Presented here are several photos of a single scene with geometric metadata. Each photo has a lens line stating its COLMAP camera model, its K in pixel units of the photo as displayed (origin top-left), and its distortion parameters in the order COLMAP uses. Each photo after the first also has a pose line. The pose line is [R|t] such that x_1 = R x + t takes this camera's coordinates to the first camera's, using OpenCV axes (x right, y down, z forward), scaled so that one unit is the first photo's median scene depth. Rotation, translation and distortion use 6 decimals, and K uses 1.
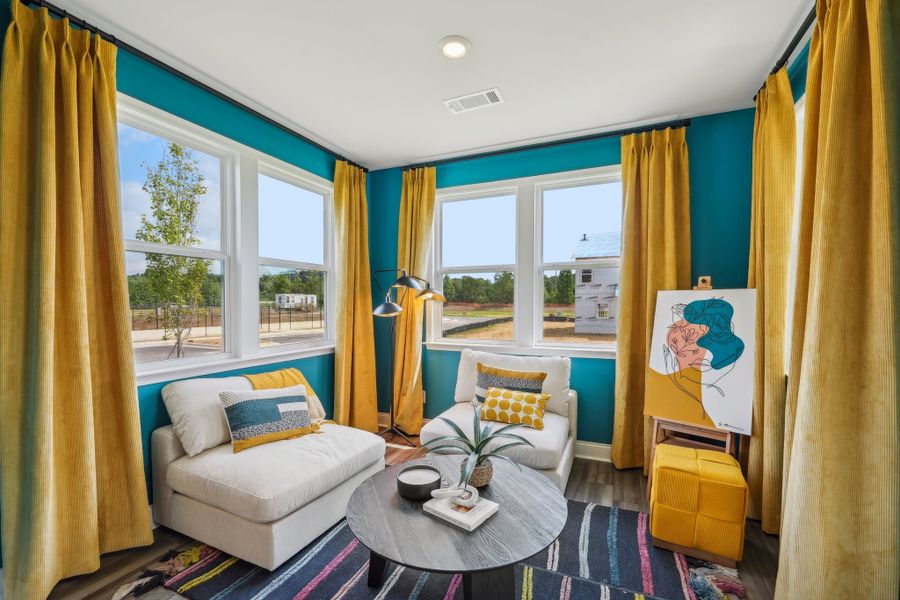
lens RADIAL K [[367.5, 0, 444.4], [0, 367.5, 303.0], [0, 0, 1]] dist [0.002063, 0.000100]
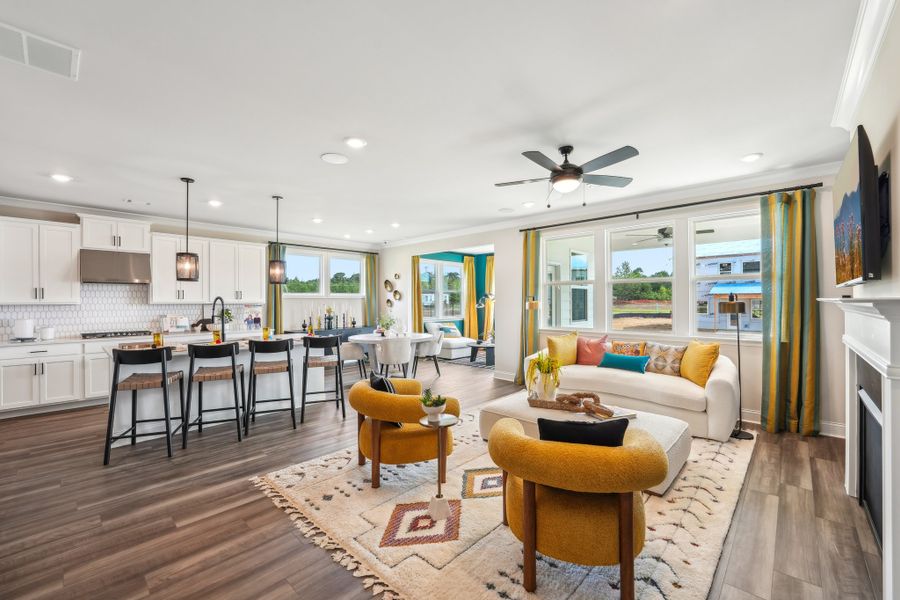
lens RADIAL K [[367.5, 0, 452.7], [0, 367.5, 299.9], [0, 0, 1]] dist [0.002063, 0.000100]
pose [[0.949003, -0.002690, -0.315255, 0.565863], [0.001940, 0.999994, -0.002690, -0.019849], [0.315260, 0.001941, 0.949003, -1.890083]]
